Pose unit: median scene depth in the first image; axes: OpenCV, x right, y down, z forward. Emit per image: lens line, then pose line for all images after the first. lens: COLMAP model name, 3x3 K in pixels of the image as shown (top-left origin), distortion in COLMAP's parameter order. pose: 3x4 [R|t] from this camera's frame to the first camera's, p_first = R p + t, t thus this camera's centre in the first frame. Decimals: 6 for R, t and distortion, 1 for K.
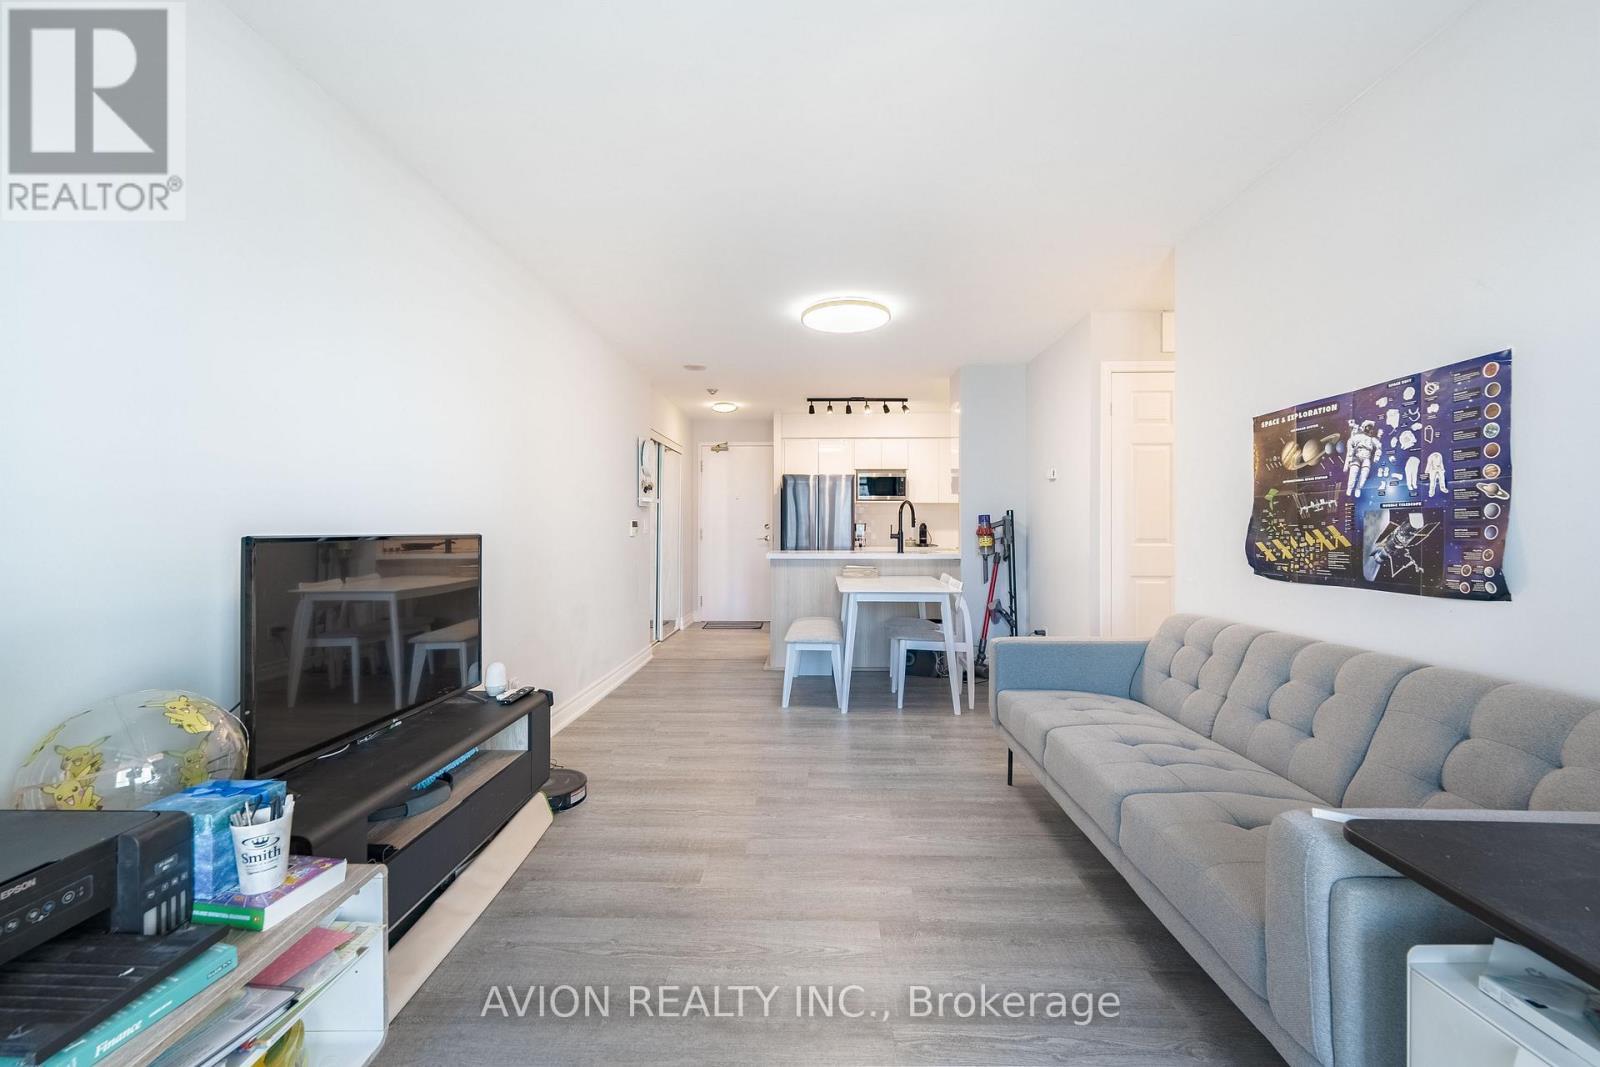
lens RADIAL K [[644.6, 0, 800.7], [0, 644.6, 527.2], [0, 0, 1]] dist [0.001905, -0.000732]
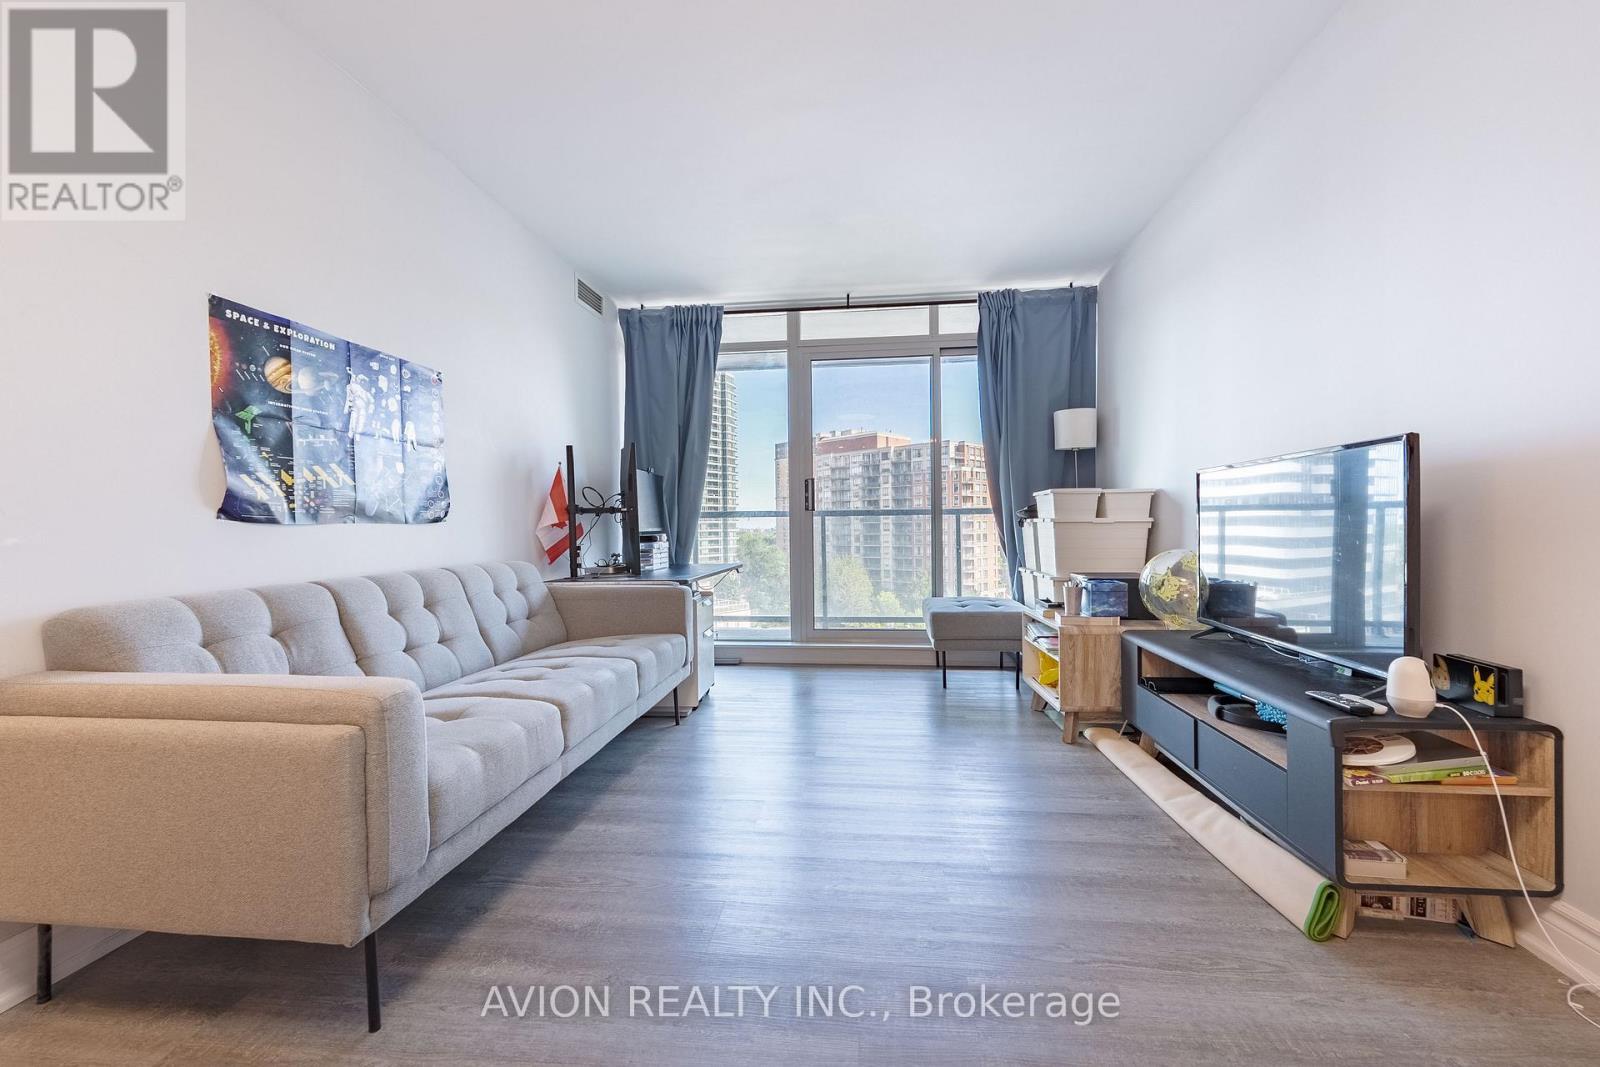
lens RADIAL K [[644.6, 0, 805.7], [0, 644.6, 529.1], [0, 0, 1]] dist [0.001905, -0.000732]
pose [[-0.996621, 0.013608, 0.081003, 0.009700], [0.013684, 0.999906, 0.000388, 0.108700], [-0.080990, 0.001495, -0.996714, 1.930420]]
